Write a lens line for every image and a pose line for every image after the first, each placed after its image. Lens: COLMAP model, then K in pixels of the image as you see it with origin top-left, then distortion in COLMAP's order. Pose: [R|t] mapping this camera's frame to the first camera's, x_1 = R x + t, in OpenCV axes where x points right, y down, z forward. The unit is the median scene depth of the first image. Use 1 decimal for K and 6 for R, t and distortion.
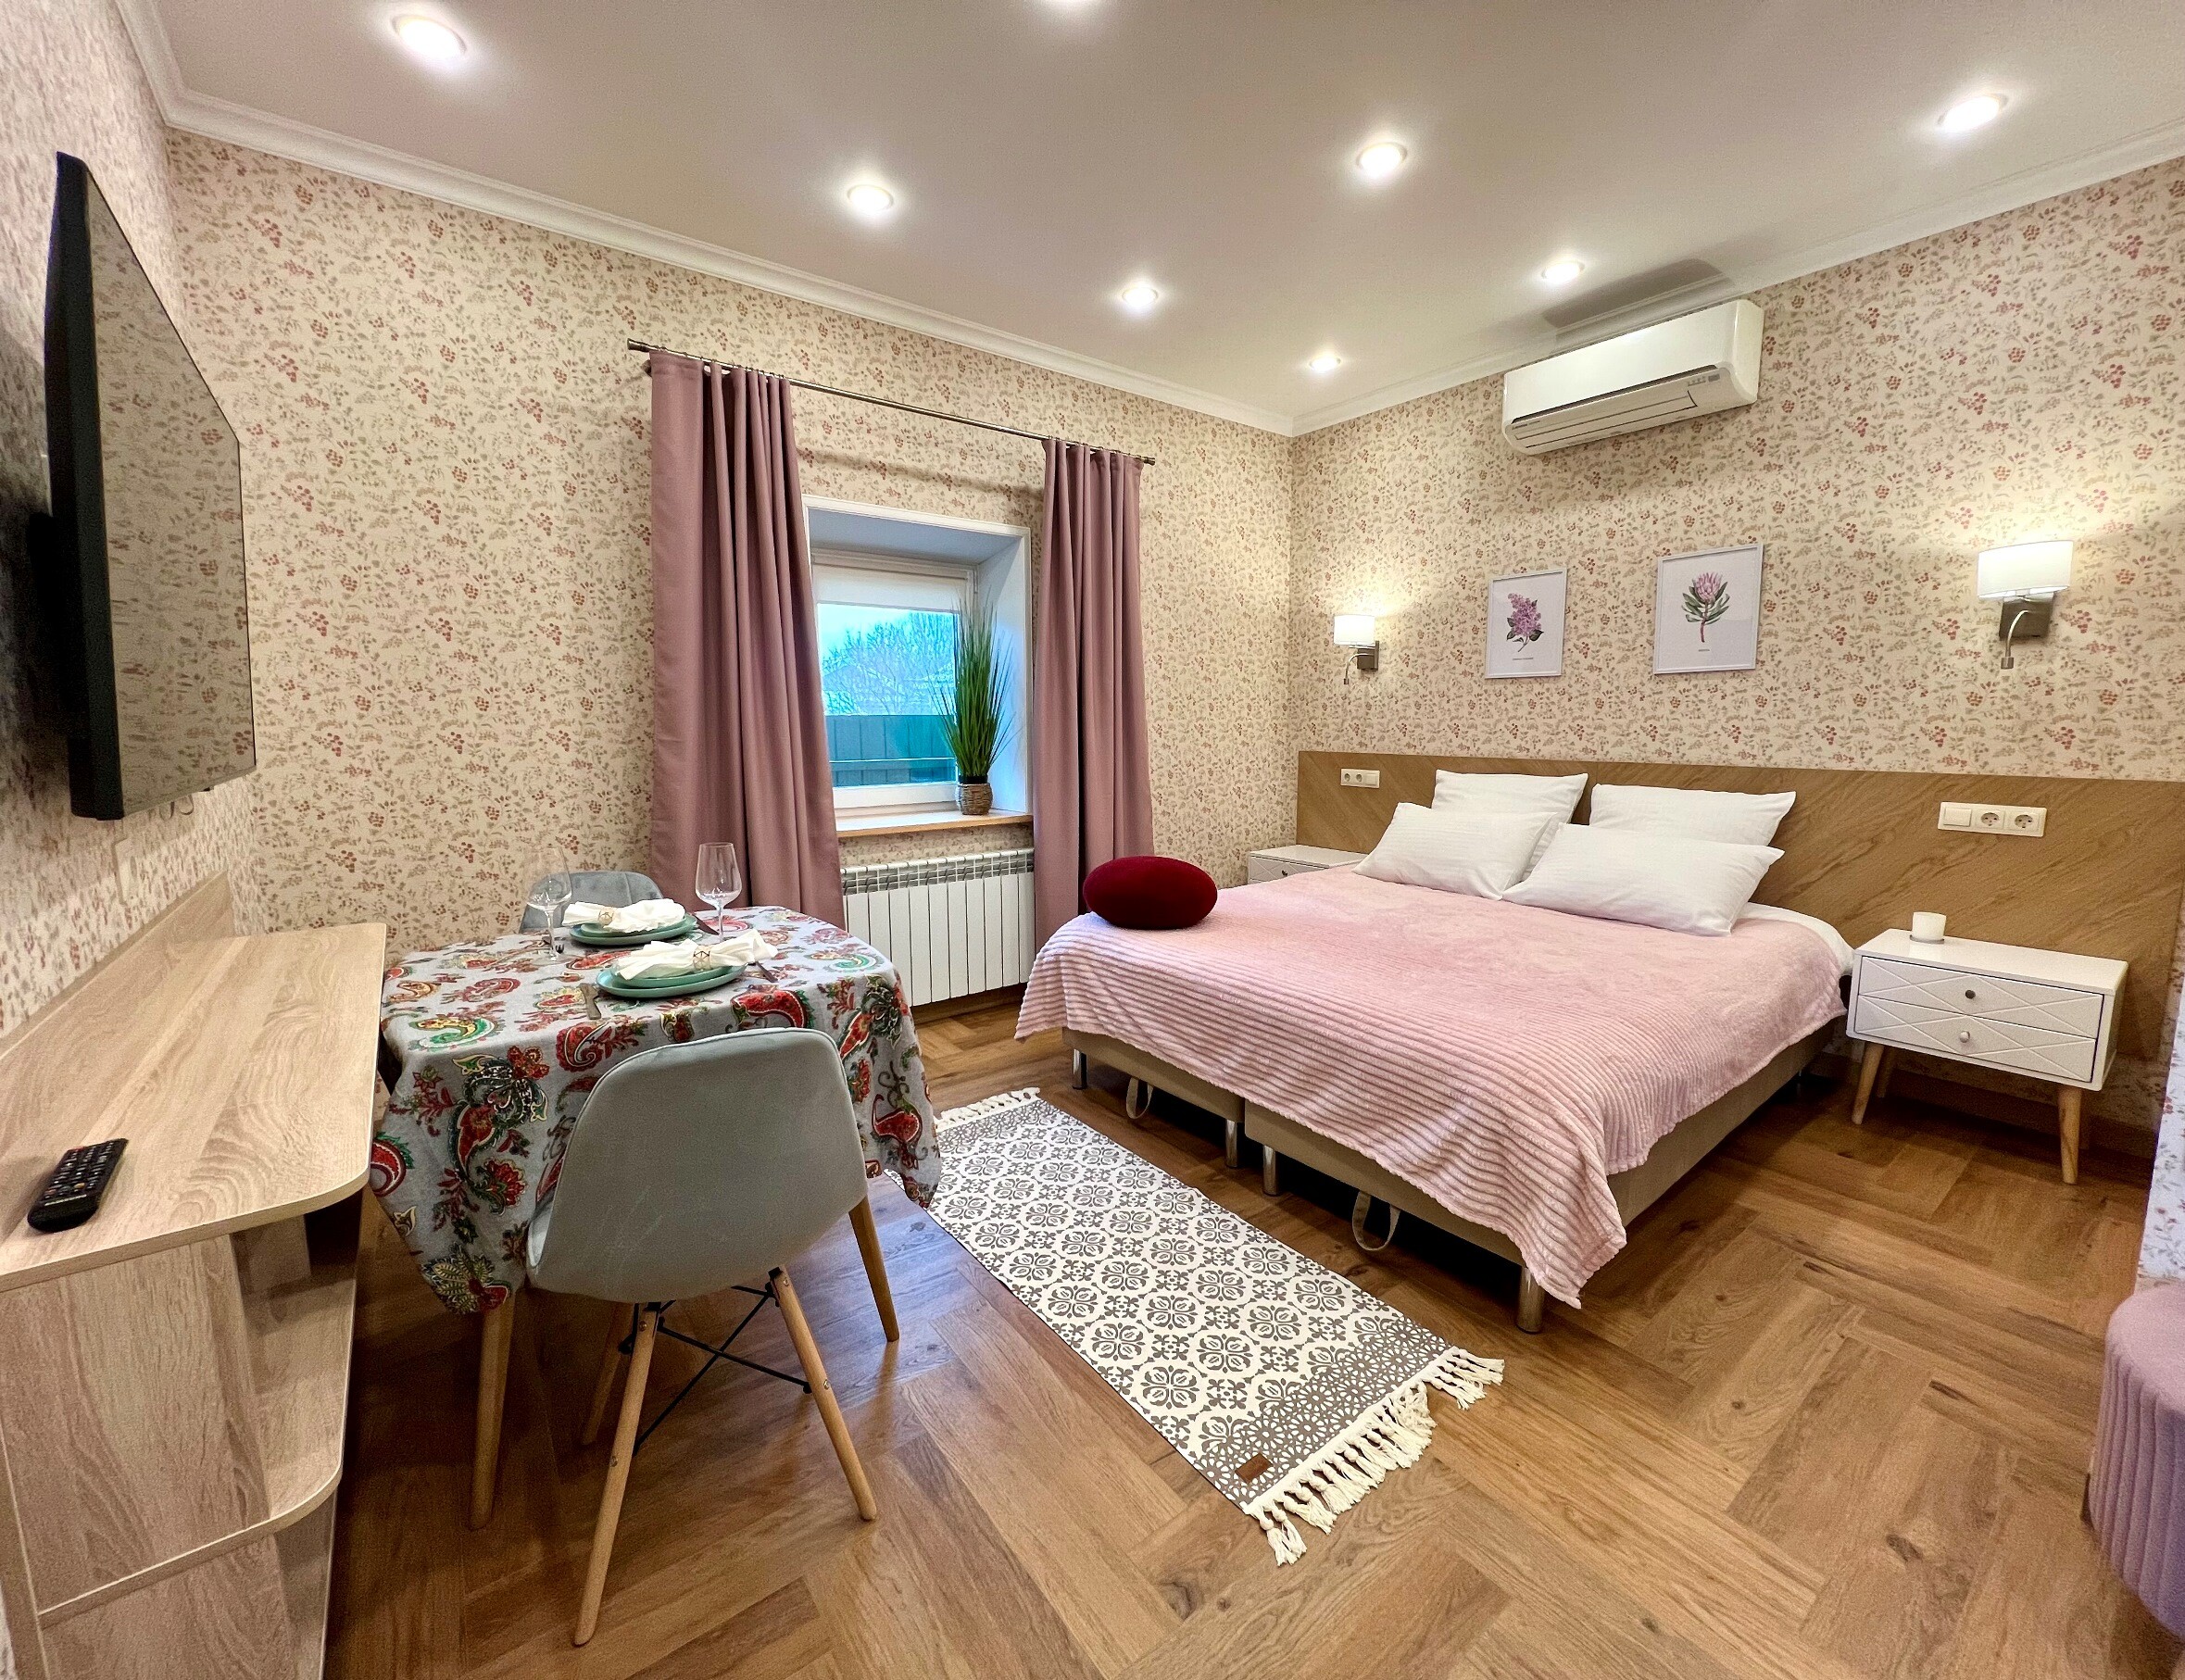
lens RADIAL K [[889.8, 0, 1110.2], [0, 889.8, 833.6], [0, 0, 1]] dist [-0.003604, 0.000152]
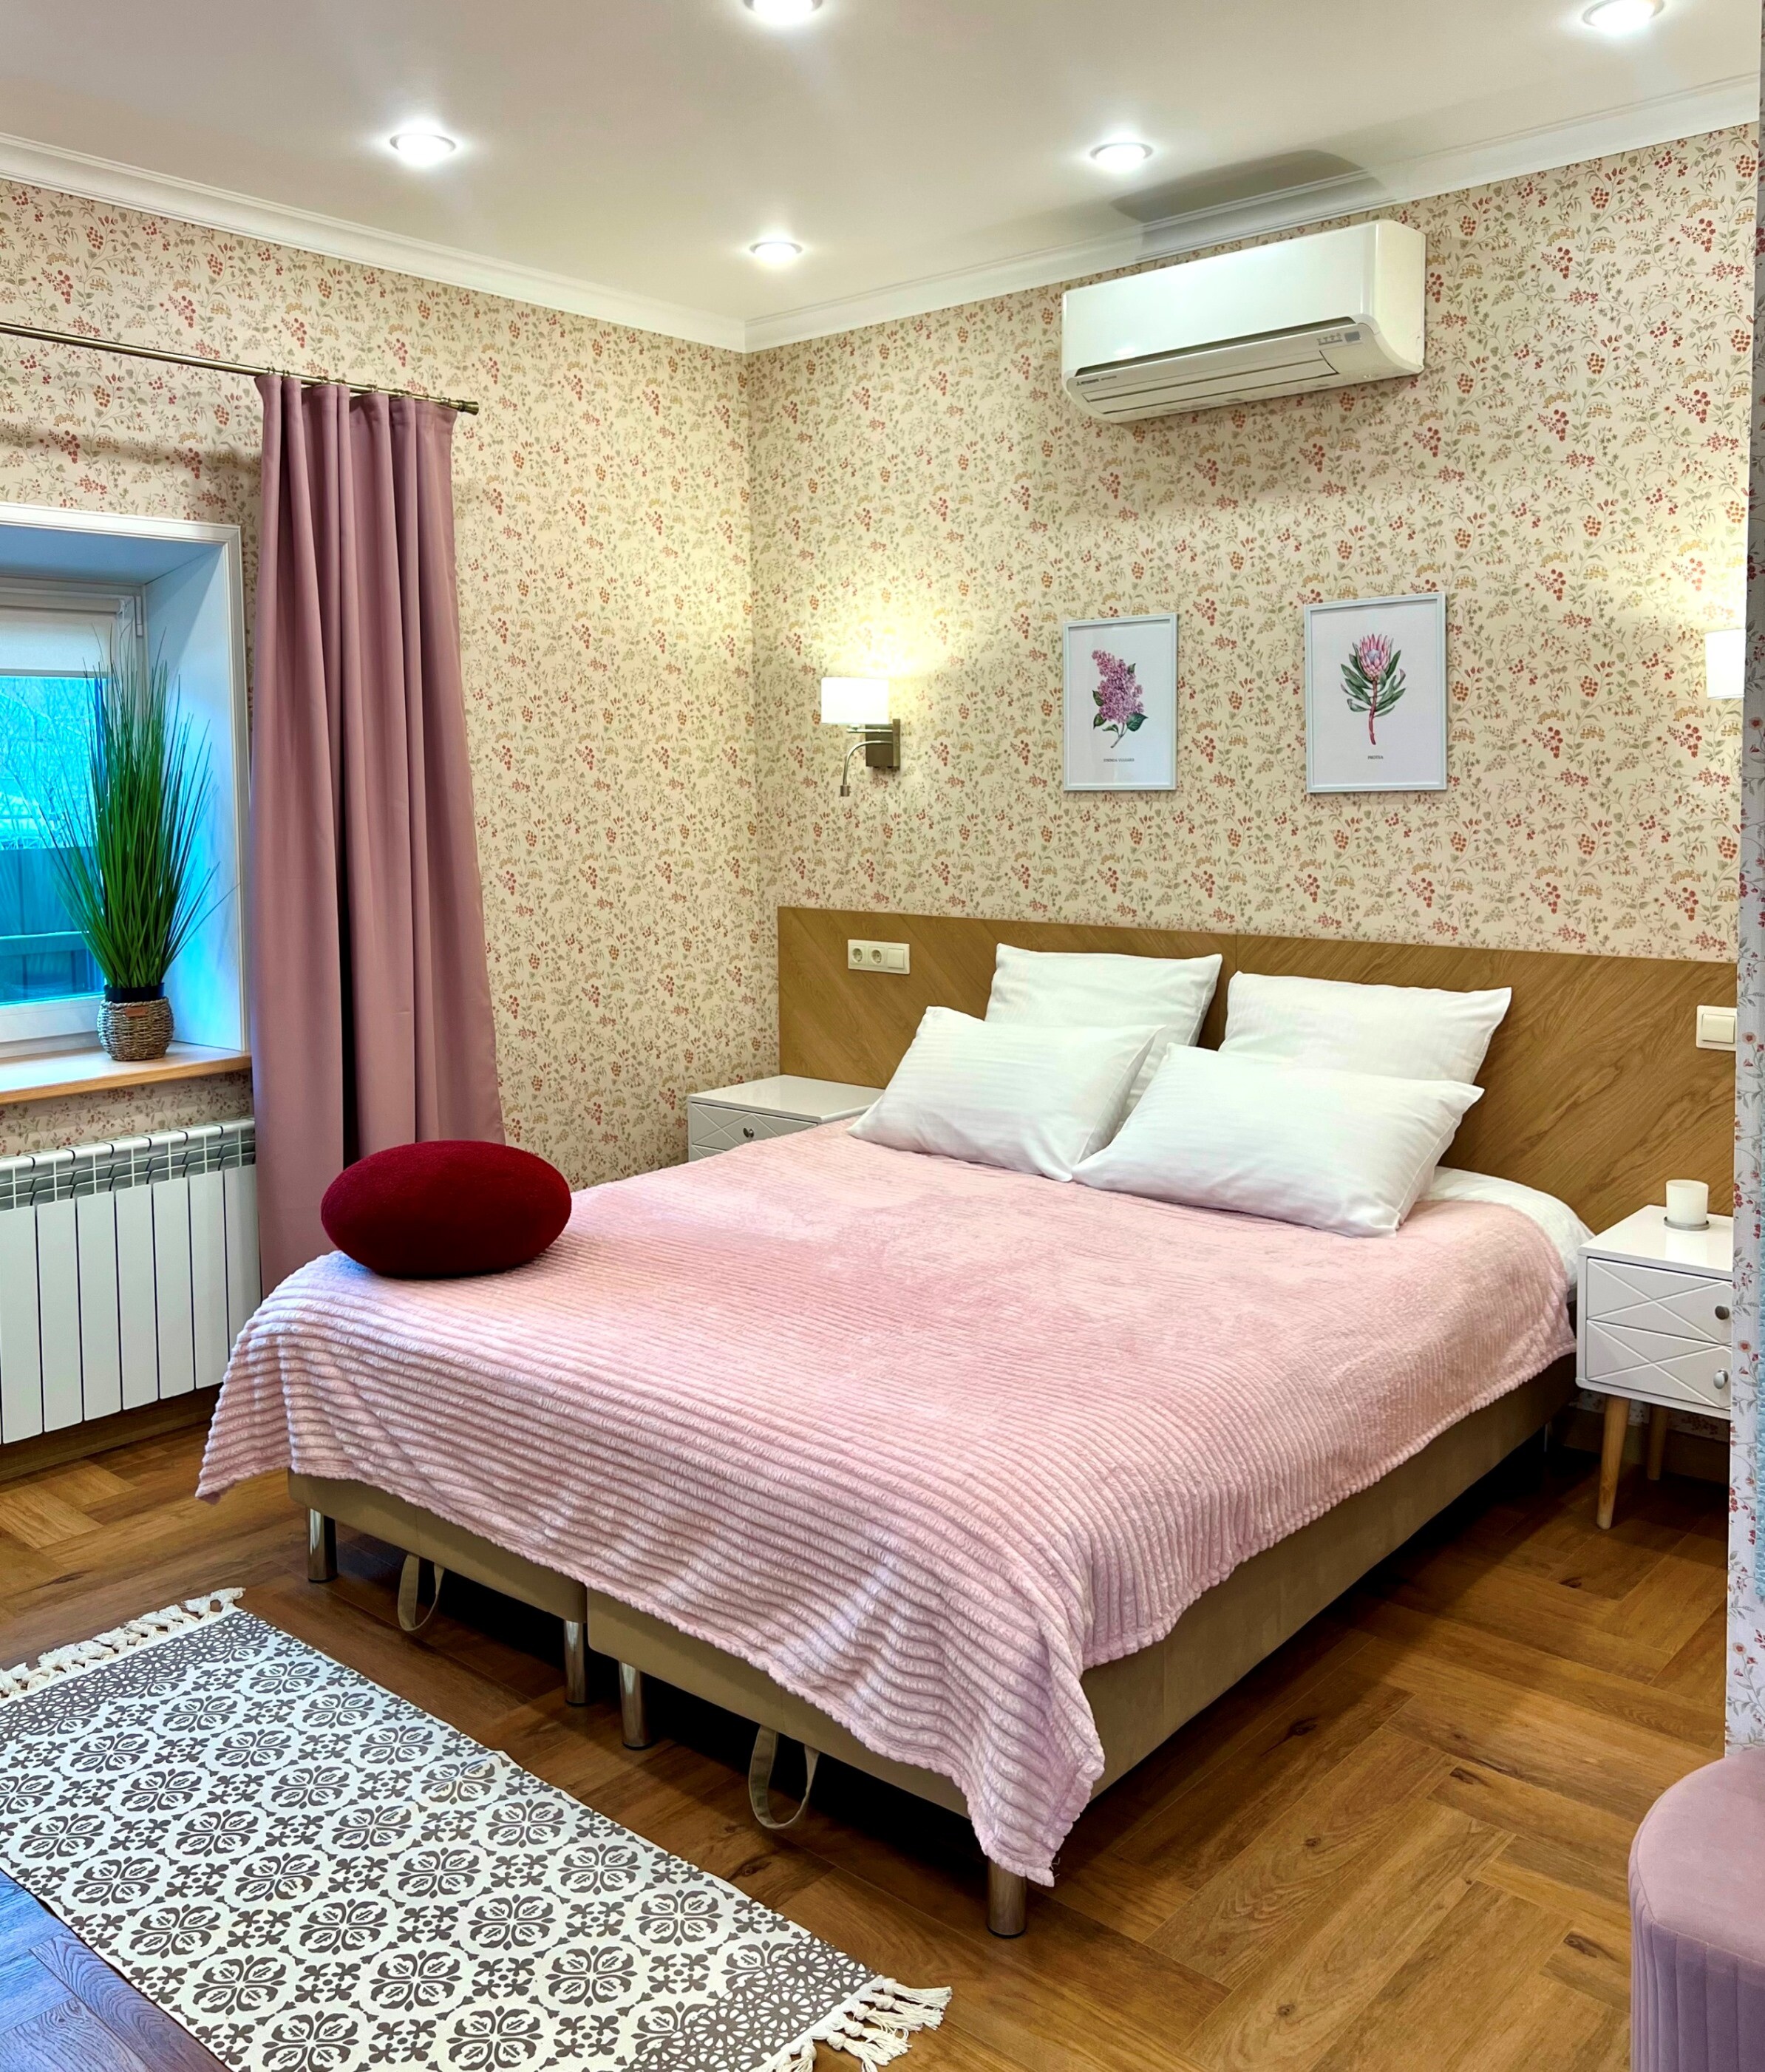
lens RADIAL K [[1766.7, 0, 868.9], [0, 1766.7, 891.3], [0, 0, 1]] dist [0.063175, -0.080232]
pose [[0.981986, -0.020289, 0.187863, 0.098524], [0.031862, 0.997762, -0.058790, -0.057808], [-0.186250, 0.063717, 0.980434, -0.153233]]
